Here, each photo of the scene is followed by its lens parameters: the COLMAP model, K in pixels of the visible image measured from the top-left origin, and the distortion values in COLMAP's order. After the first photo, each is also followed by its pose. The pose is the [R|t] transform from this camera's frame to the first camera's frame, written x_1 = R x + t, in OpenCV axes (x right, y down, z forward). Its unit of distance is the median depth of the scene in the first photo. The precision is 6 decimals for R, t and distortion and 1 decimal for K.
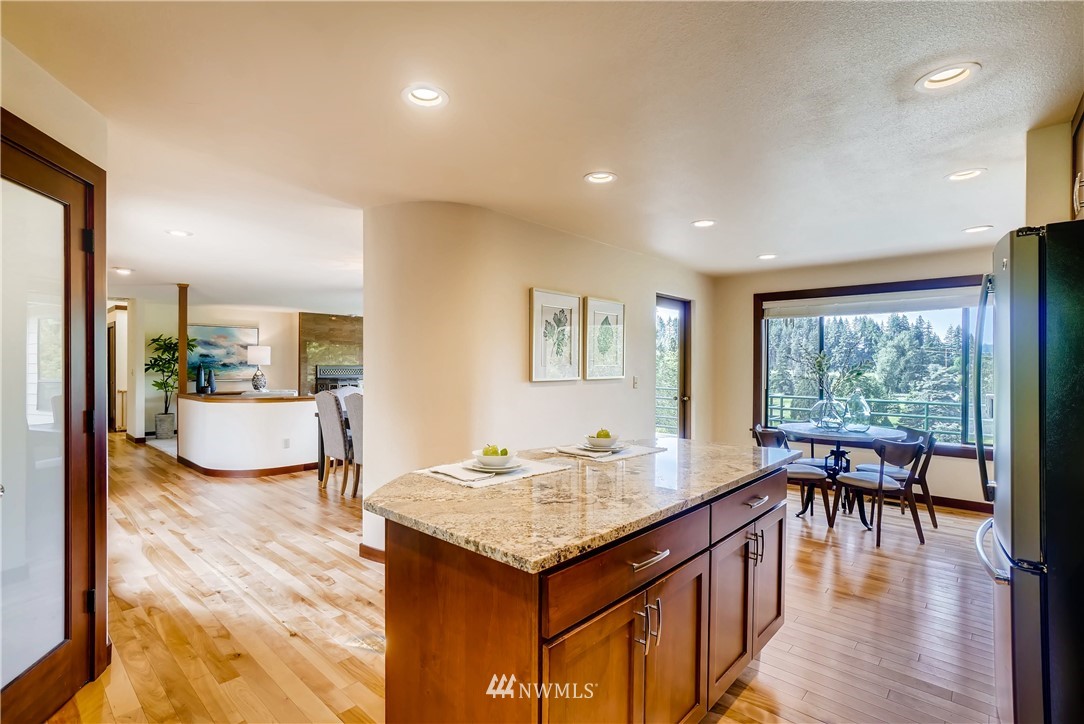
lens RADIAL K [[515.1, 0, 545.4], [0, 515.1, 365.6], [0, 0, 1]] dist [-0.001991, 0.000116]
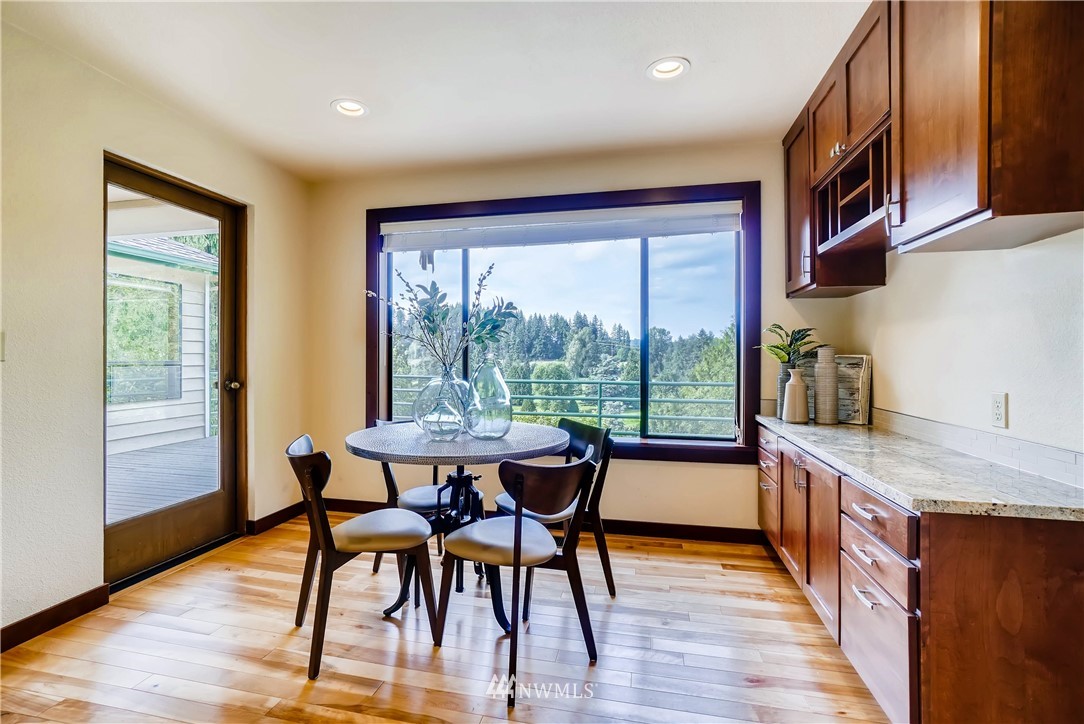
lens RADIAL K [[502.4, 0, 529.4], [0, 502.4, 358.3], [0, 0, 1]] dist [-0.001645, 0.000278]
pose [[0.878421, -0.006993, 0.477837, 0.291210], [0.005116, 0.999973, 0.005229, 0.034084], [-0.477861, -0.002149, 0.878433, 0.392304]]
